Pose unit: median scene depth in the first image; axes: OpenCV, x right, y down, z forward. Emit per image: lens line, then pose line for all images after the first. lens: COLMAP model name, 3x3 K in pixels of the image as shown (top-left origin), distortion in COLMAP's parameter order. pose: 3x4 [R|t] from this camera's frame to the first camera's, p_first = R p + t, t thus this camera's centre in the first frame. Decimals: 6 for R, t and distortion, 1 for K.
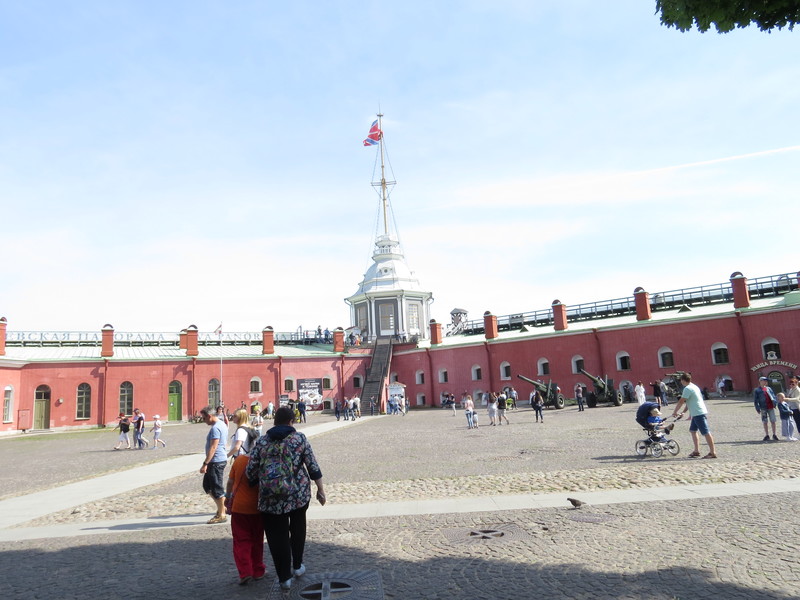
lens RADIAL K [[584.1, 0, 400.0], [0, 584.1, 300.0], [0, 0, 1]] dist [-0.008255, 0.001283]
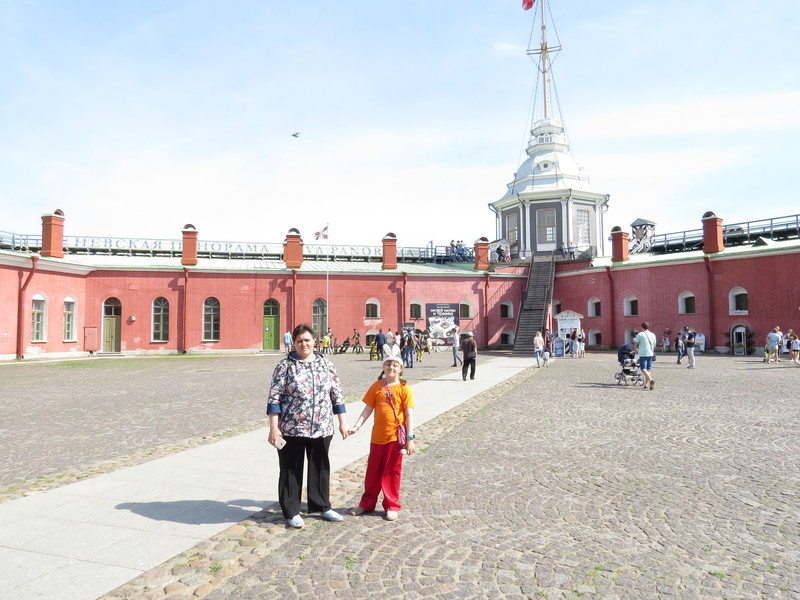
lens RADIAL K [[584.1, 0, 400.0], [0, 584.1, 300.0], [0, 0, 1]] dist [-0.008255, 0.001283]
pose [[0.975740, 0.033507, -0.216355, -0.045030], [-0.009733, 0.993881, 0.110026, 0.047098], [0.218717, -0.105251, 0.970095, 0.253919]]
